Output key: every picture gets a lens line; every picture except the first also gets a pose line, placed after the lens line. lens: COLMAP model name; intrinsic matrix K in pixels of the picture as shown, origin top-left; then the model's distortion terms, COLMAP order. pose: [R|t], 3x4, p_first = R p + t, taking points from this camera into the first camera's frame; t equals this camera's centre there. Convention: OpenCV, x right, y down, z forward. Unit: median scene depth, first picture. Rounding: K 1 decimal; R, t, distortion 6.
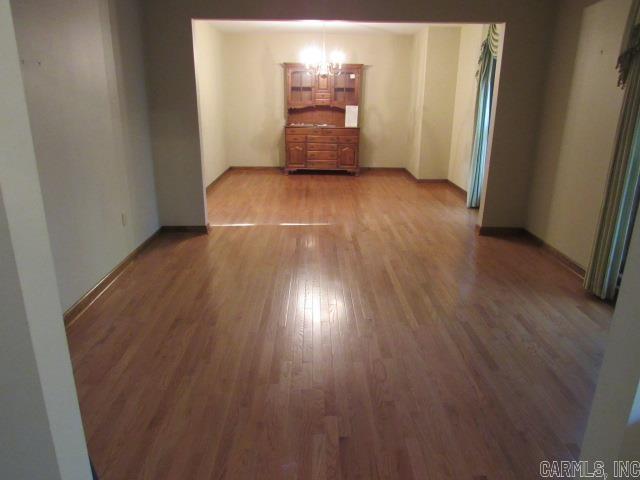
lens RADIAL K [[454.2, 0, 320.0], [0, 454.2, 240.0], [0, 0, 1]] dist [-0.036879, -0.001187]
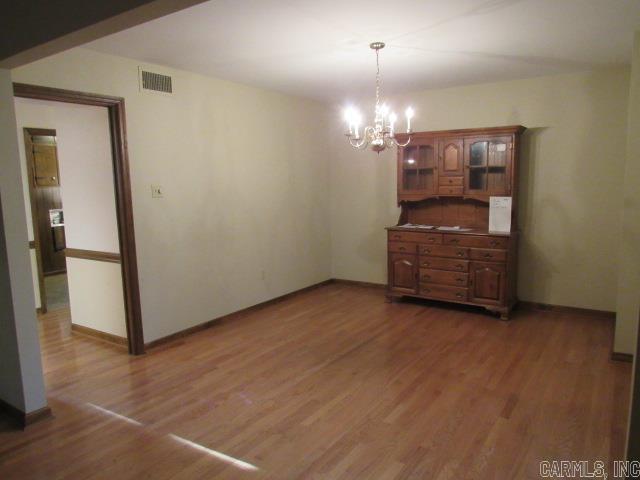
lens RADIAL K [[454.2, 0, 320.0], [0, 454.2, 240.0], [0, 0, 1]] dist [-0.036879, -0.001187]
pose [[0.820888, 0.043721, -0.569414, 0.209480], [-0.147255, 0.979554, -0.137076, -0.128416], [0.551778, 0.196373, 0.810542, 0.412216]]
